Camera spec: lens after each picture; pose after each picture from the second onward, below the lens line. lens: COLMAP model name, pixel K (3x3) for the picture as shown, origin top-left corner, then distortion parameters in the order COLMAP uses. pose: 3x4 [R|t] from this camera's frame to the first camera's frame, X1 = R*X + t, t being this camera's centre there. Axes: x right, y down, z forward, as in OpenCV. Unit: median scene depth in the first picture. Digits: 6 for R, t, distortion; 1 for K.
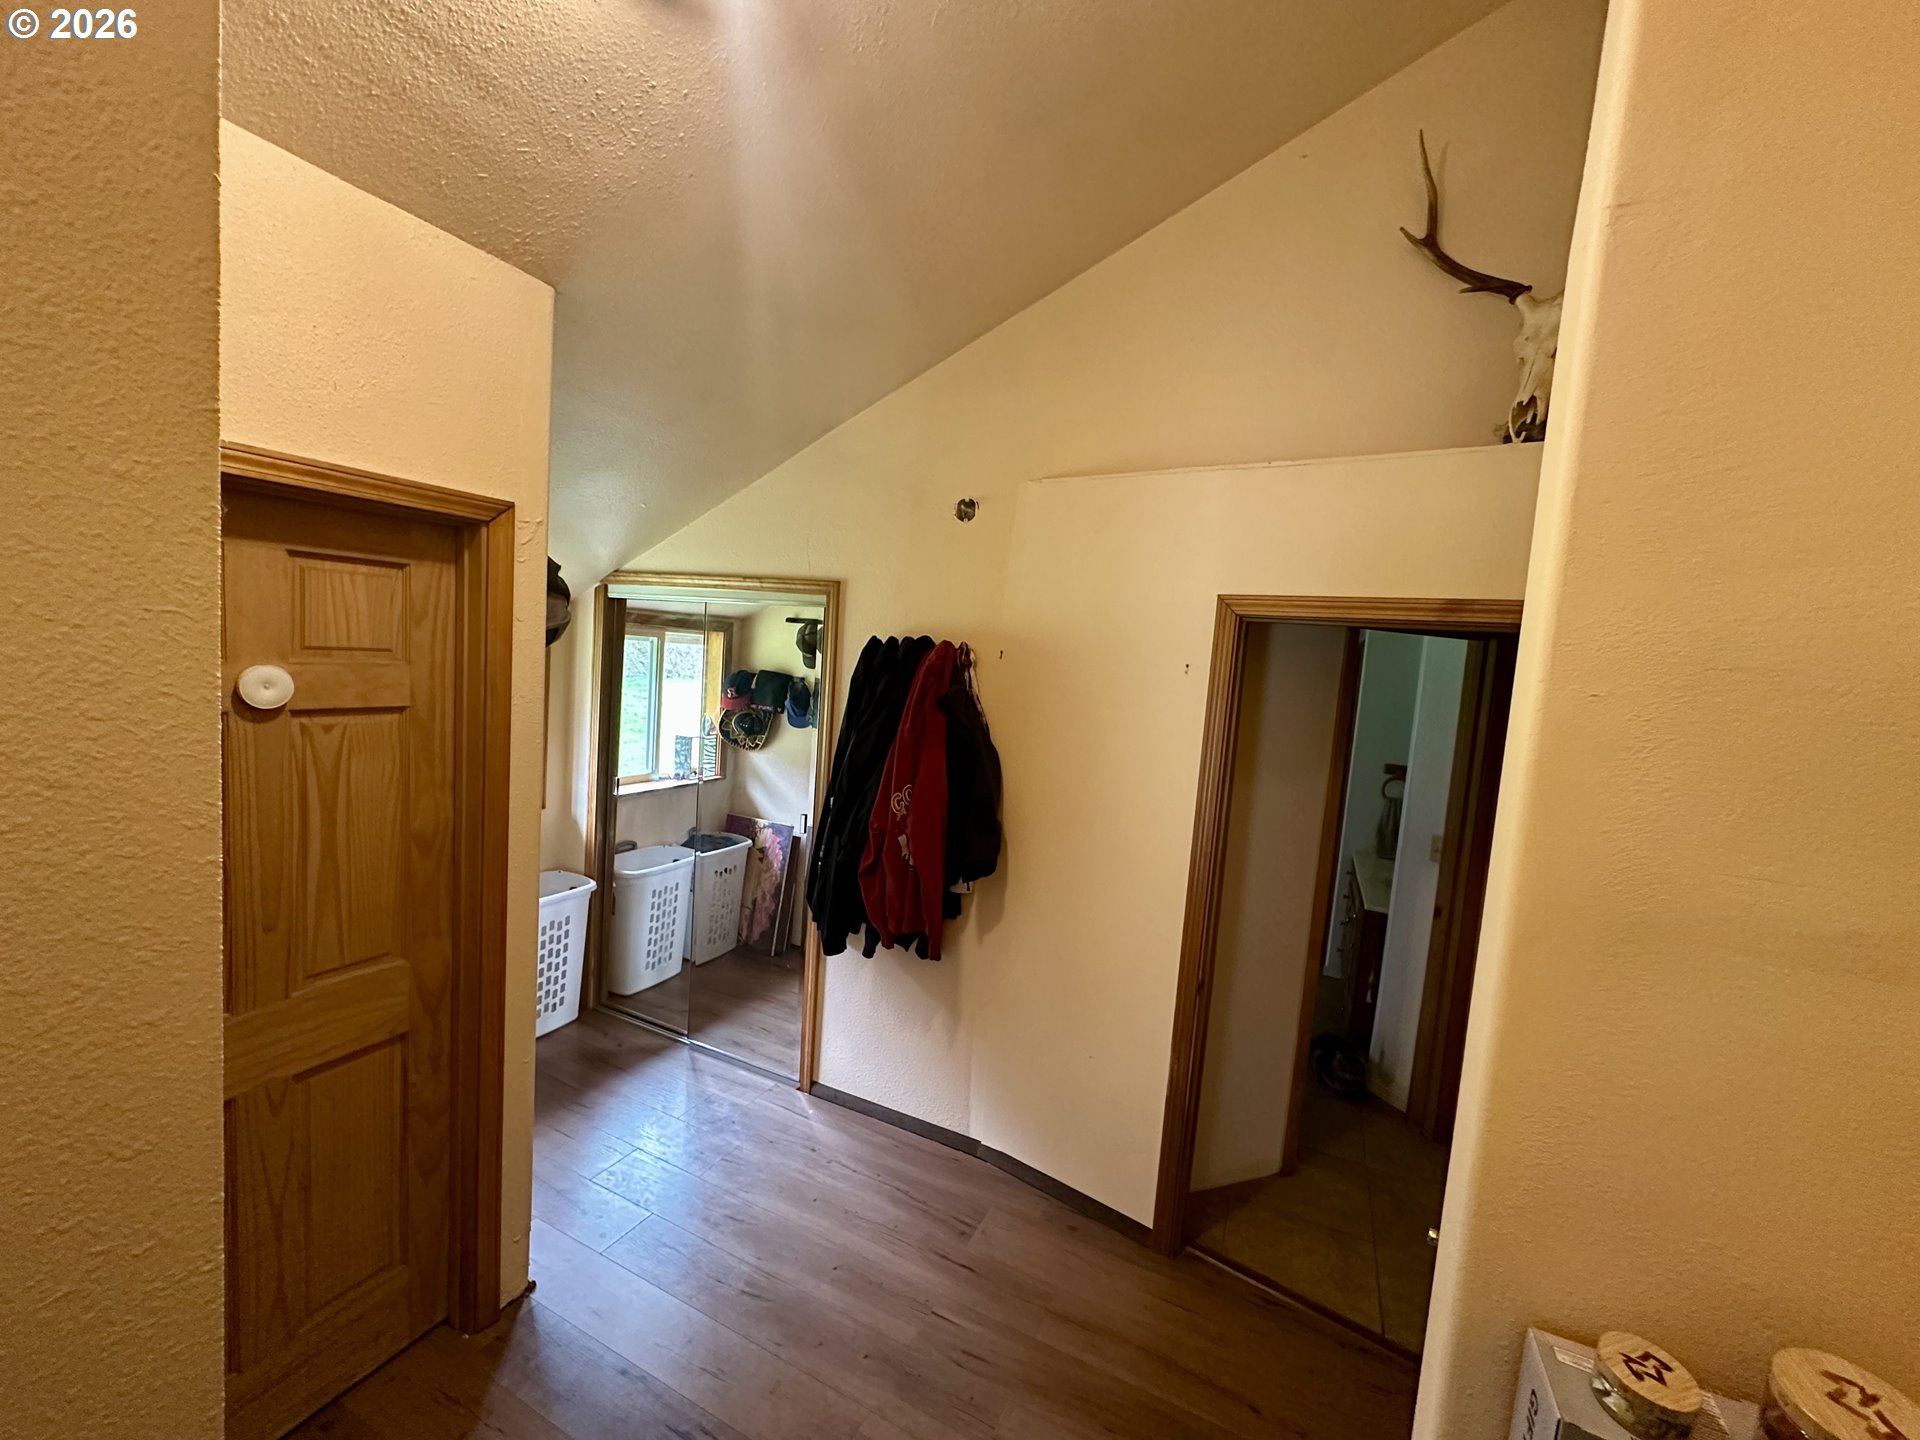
lens RADIAL K [[769.9, 0, 959.3], [0, 769.9, 720.8], [0, 0, 1]] dist [-0.000870, 0.000455]
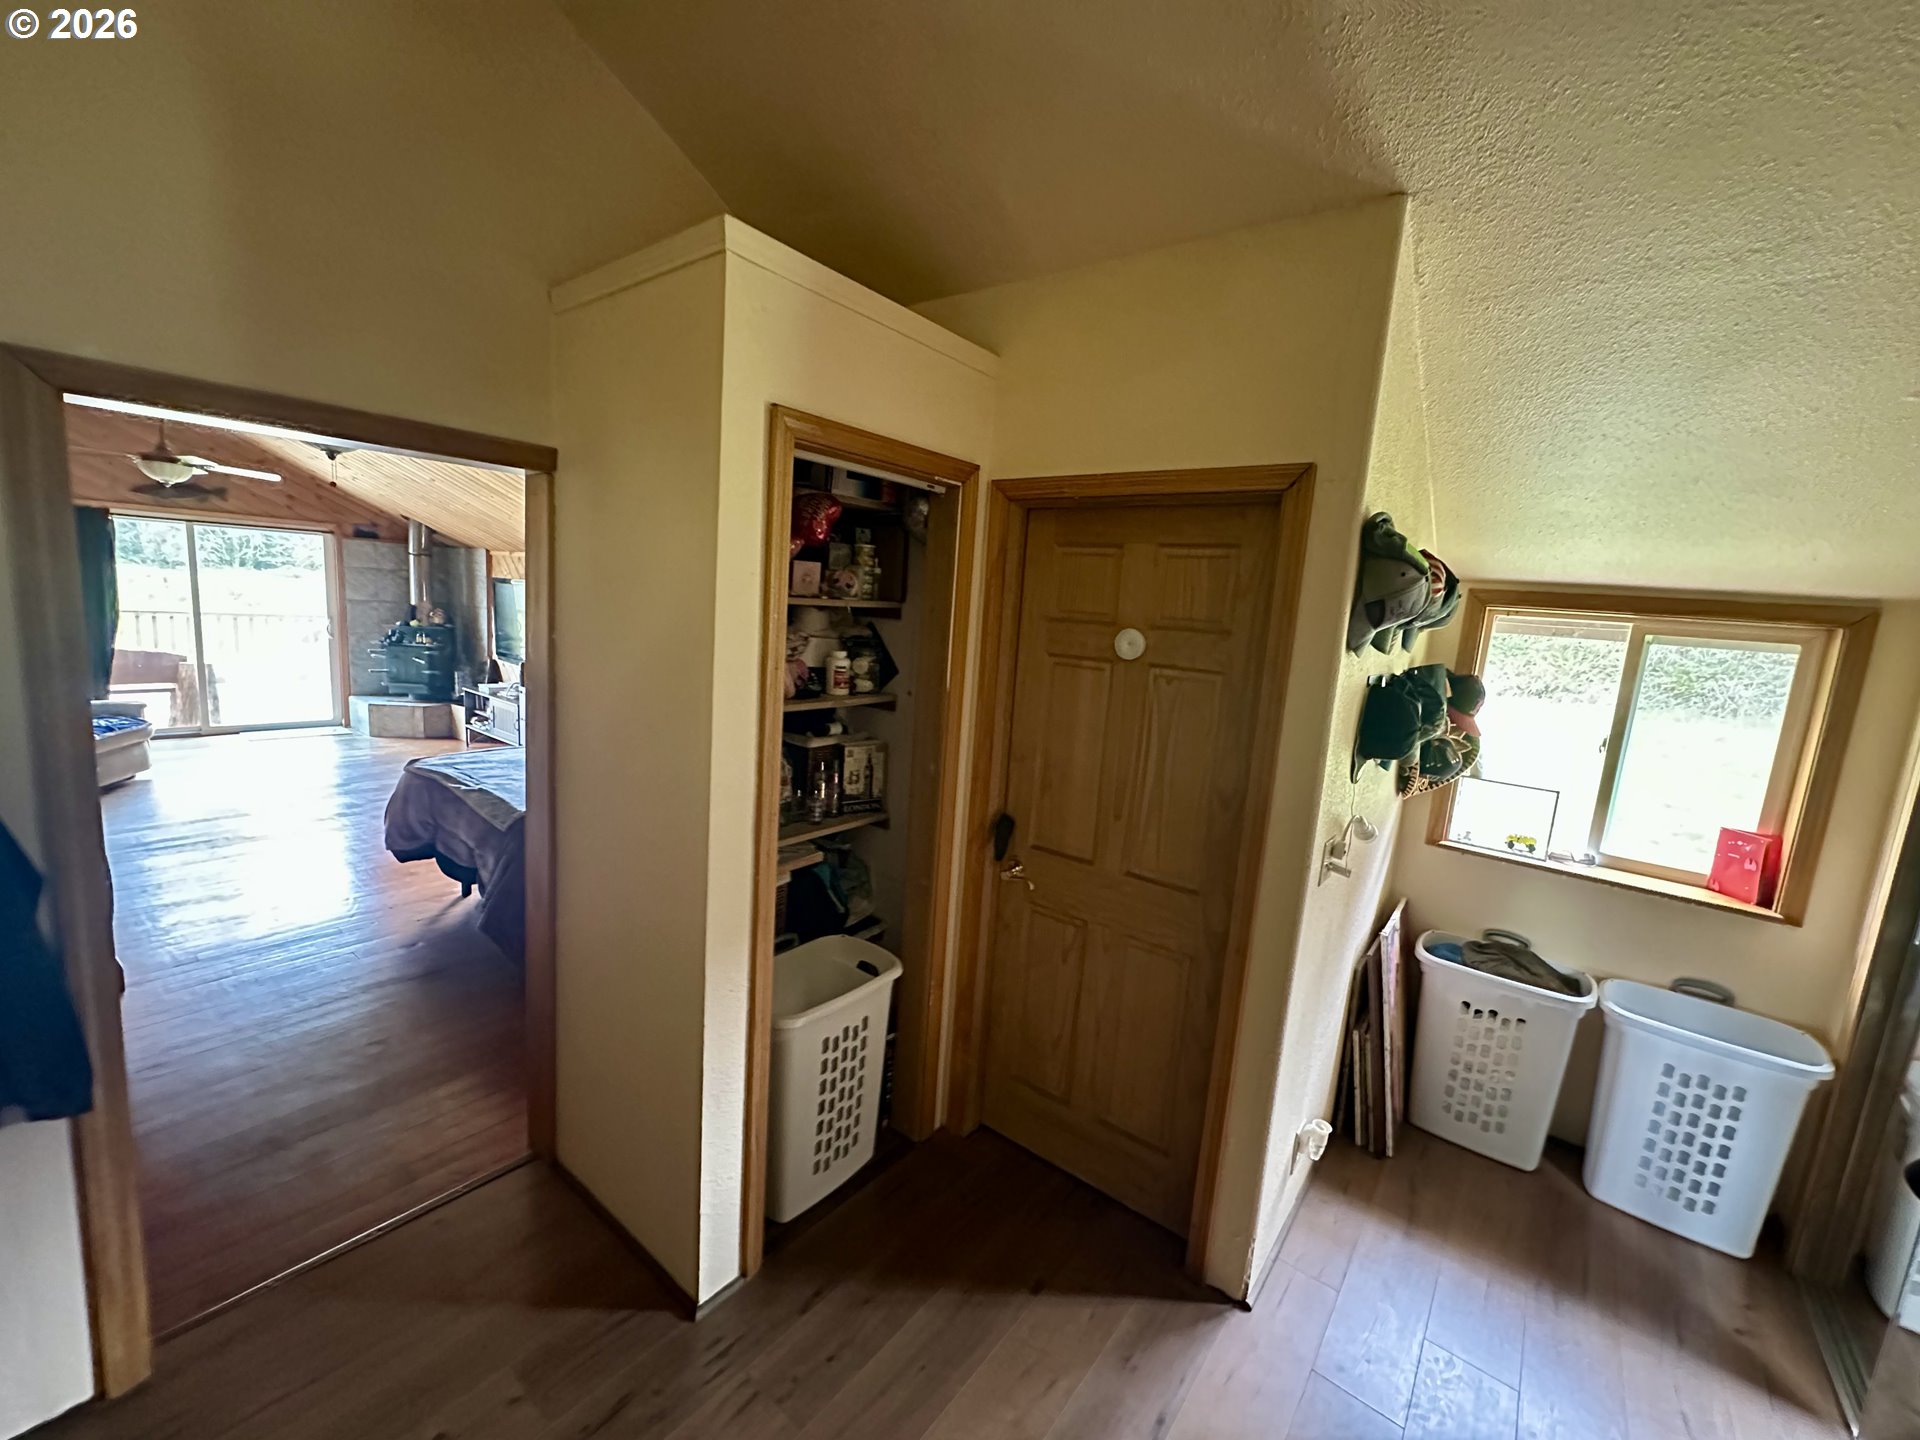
lens RADIAL K [[769.9, 0, 959.3], [0, 769.9, 720.8], [0, 0, 1]] dist [-0.000870, 0.000455]
pose [[-0.222541, 0.056182, -0.973303, 0.449393], [-0.174102, 0.980000, 0.096376, 0.010489], [0.959252, 0.190901, -0.208308, 0.834342]]
